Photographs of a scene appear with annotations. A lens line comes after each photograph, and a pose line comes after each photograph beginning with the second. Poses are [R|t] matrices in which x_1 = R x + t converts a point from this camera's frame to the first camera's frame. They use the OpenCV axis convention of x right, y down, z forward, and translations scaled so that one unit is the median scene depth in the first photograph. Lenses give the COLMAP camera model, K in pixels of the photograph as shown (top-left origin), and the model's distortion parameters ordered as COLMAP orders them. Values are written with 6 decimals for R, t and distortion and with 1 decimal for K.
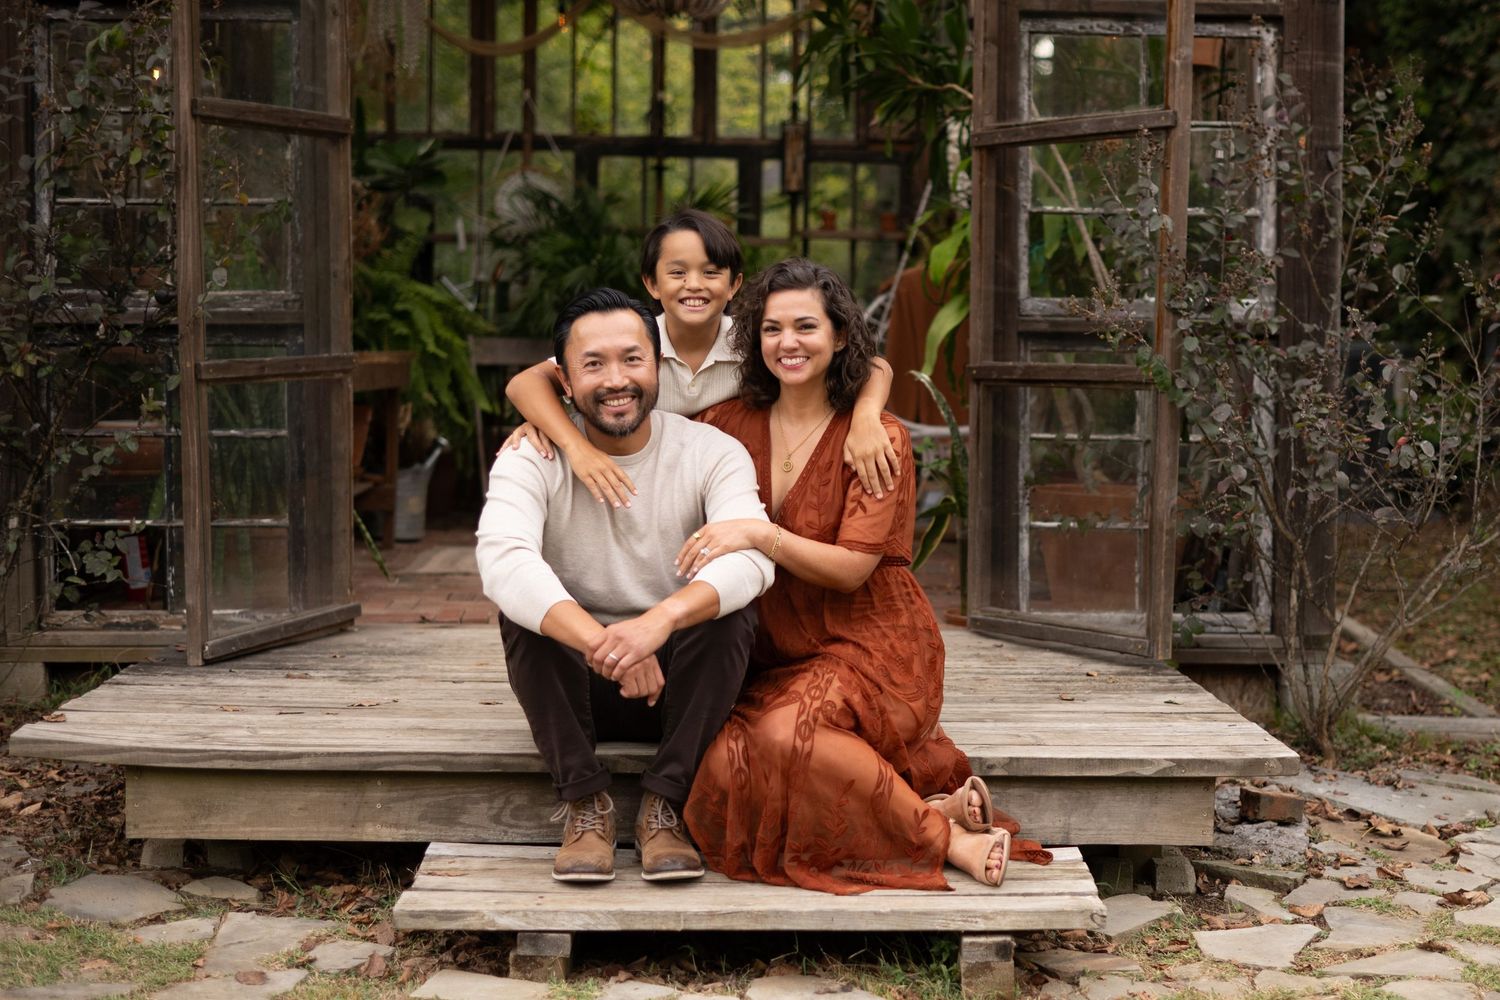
lens RADIAL K [[2668.6, 0, 891.5], [0, 2668.6, 616.9], [0, 0, 1]] dist [-0.079847, 0.089061]
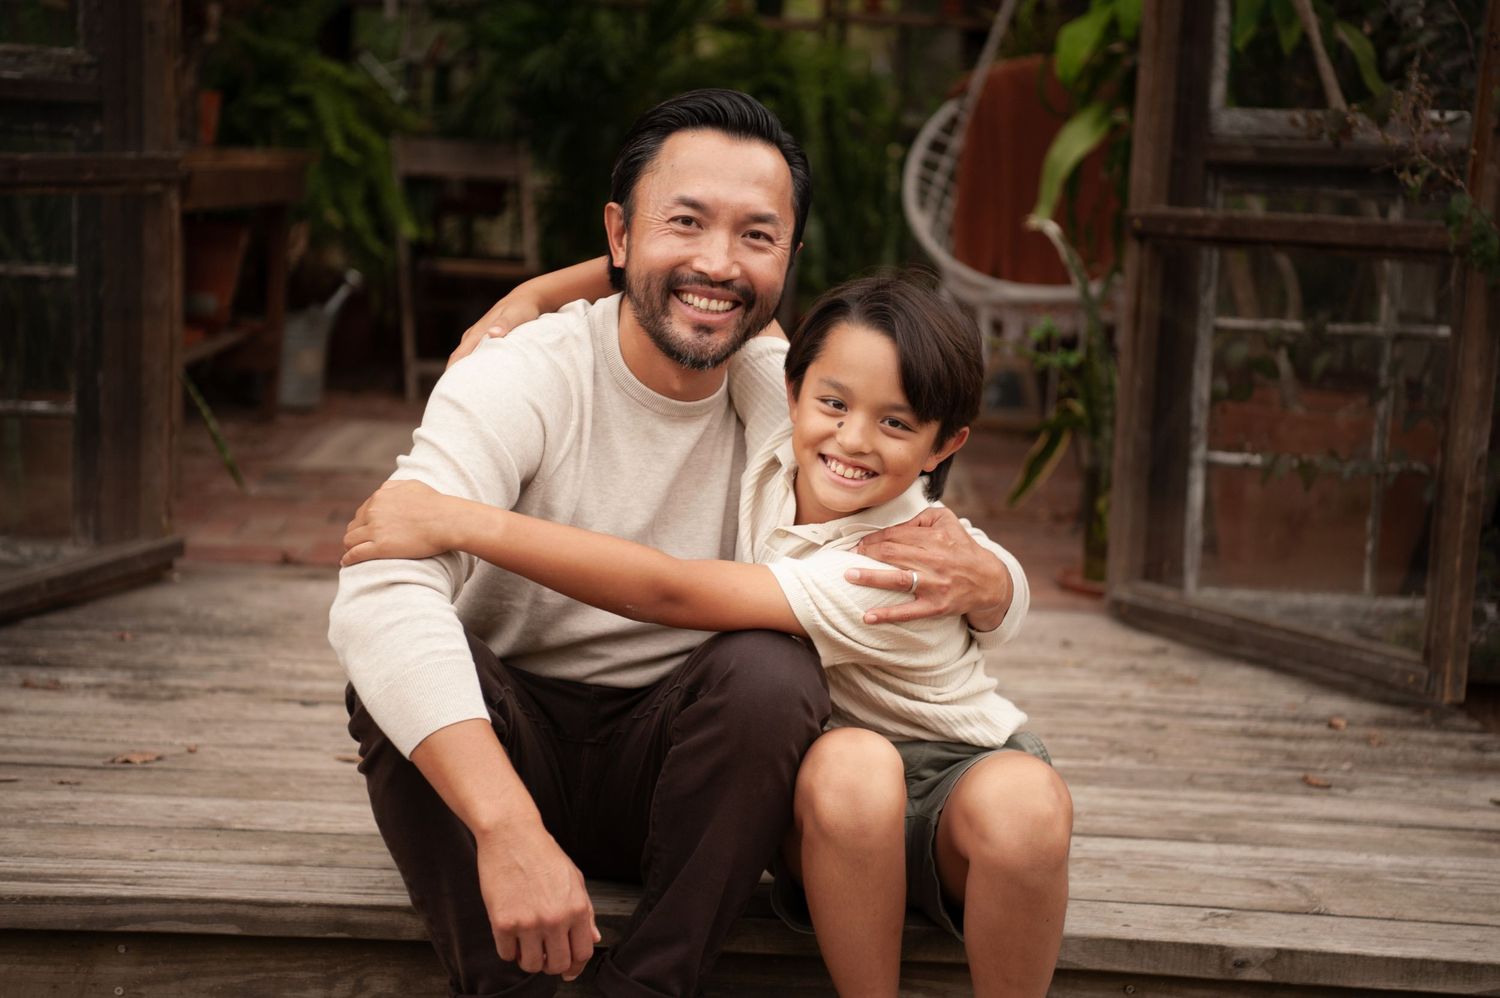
lens RADIAL K [[2861.7, 0, 758.8], [0, 2861.7, 504.0], [0, 0, 1]] dist [0.350500, -0.048167]
pose [[0.998323, 0.042058, -0.039789, -0.031371], [-0.041344, 0.998972, 0.018600, -0.033962], [0.040530, -0.016923, 0.999035, 0.303401]]
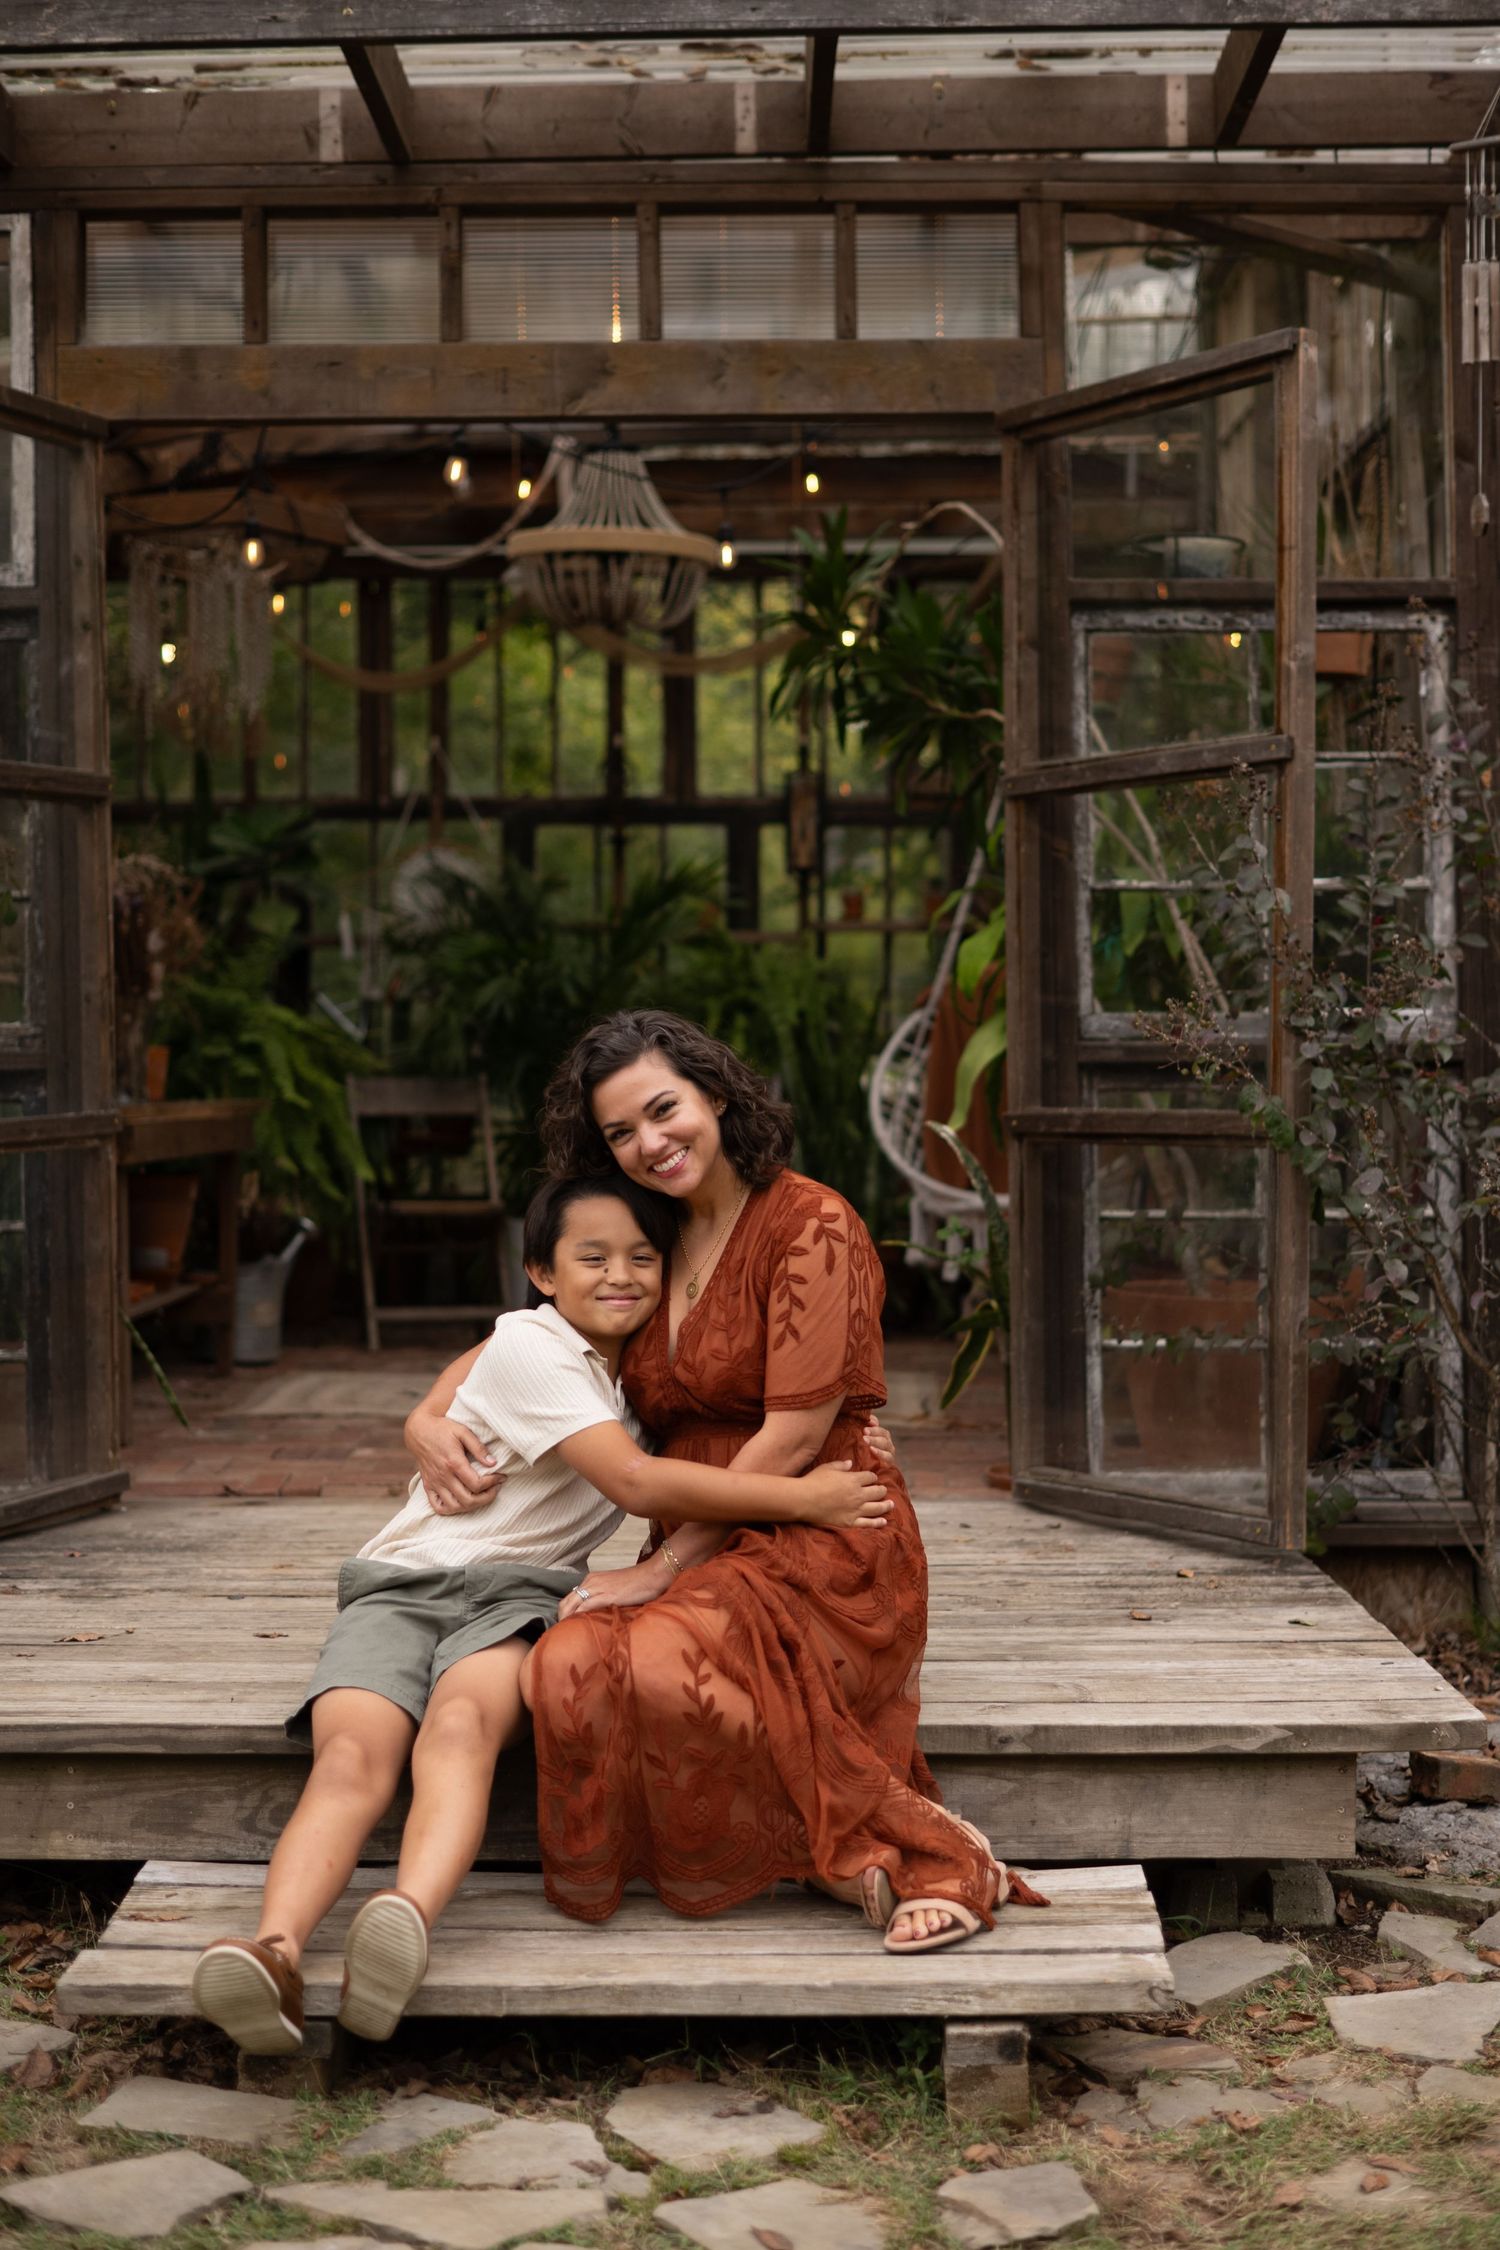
lens RADIAL K [[3506.5, 0, 780.2], [0, 3506.5, 1129.2], [0, 0, 1]] dist [-0.079876, 0.068577]
pose [[0.997764, -0.016569, -0.064748, 0.030405], [0.011041, 0.996336, -0.084815, -0.015276], [0.065916, 0.083910, 0.994291, 0.105915]]
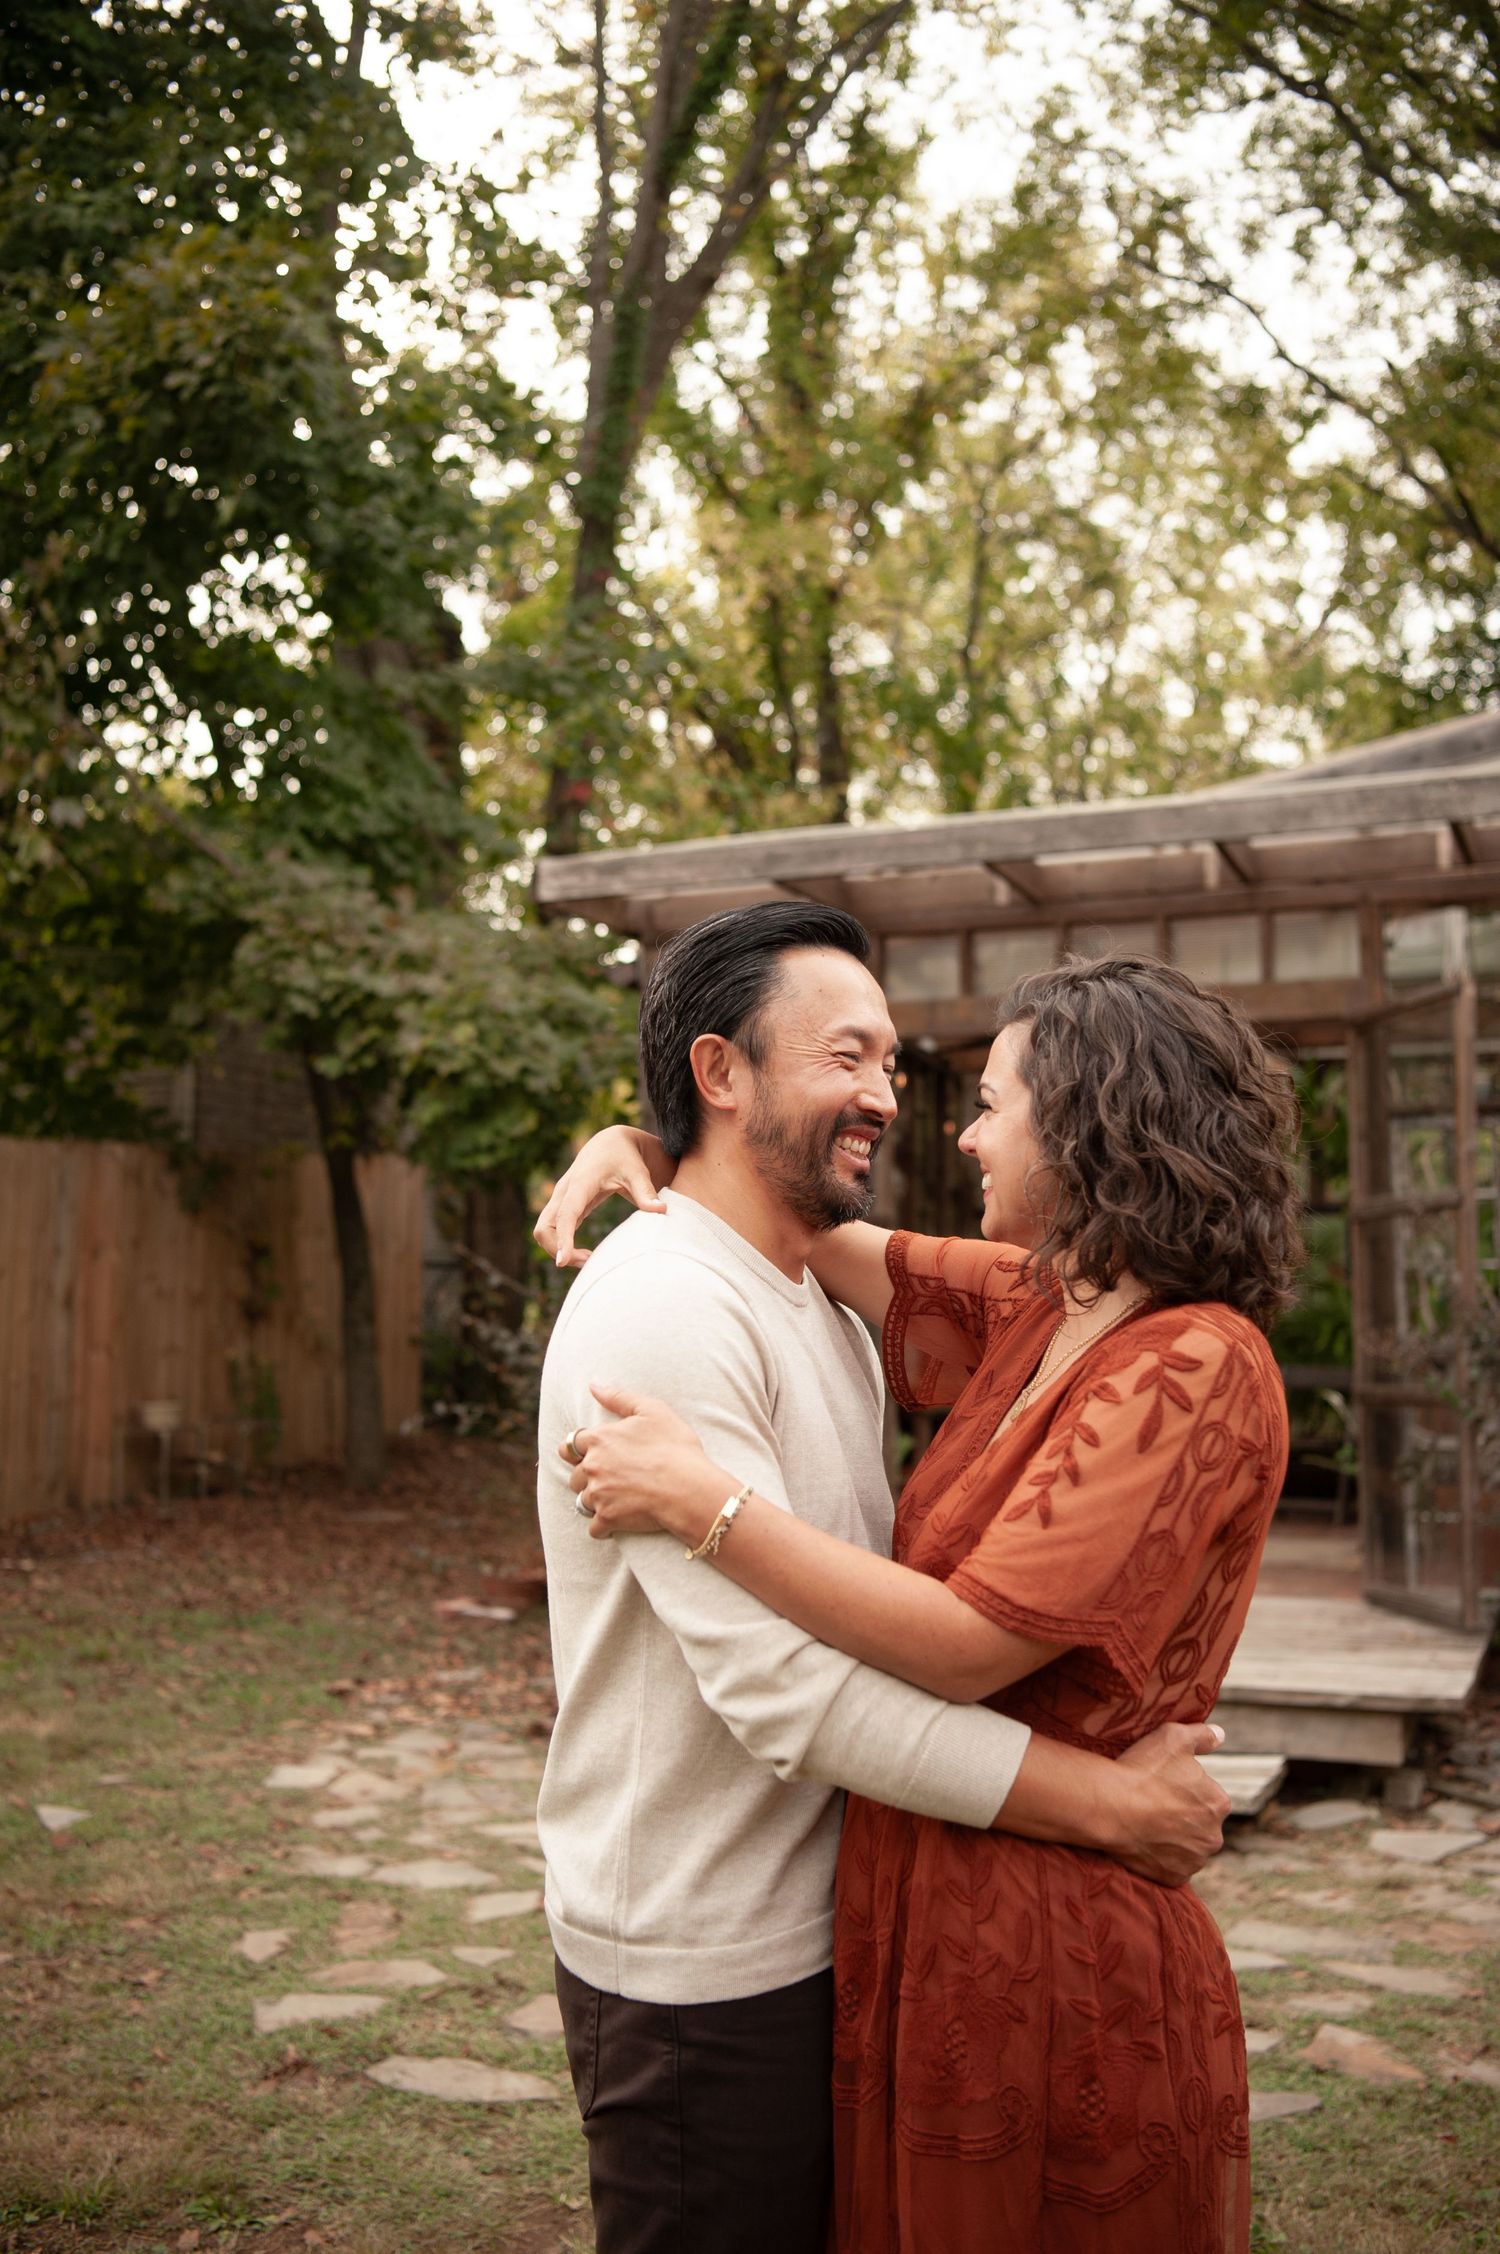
lens RADIAL K [[2390.6, 0, 750.0], [0, 2390.6, 1127.0], [0, 0, 1]] dist [0.066734, 0.026329]
pose [[0.913490, -0.051661, -0.403569, 0.246153], [-0.029852, 0.980722, -0.193113, 0.013742], [0.405765, 0.188454, 0.894338, -0.177034]]
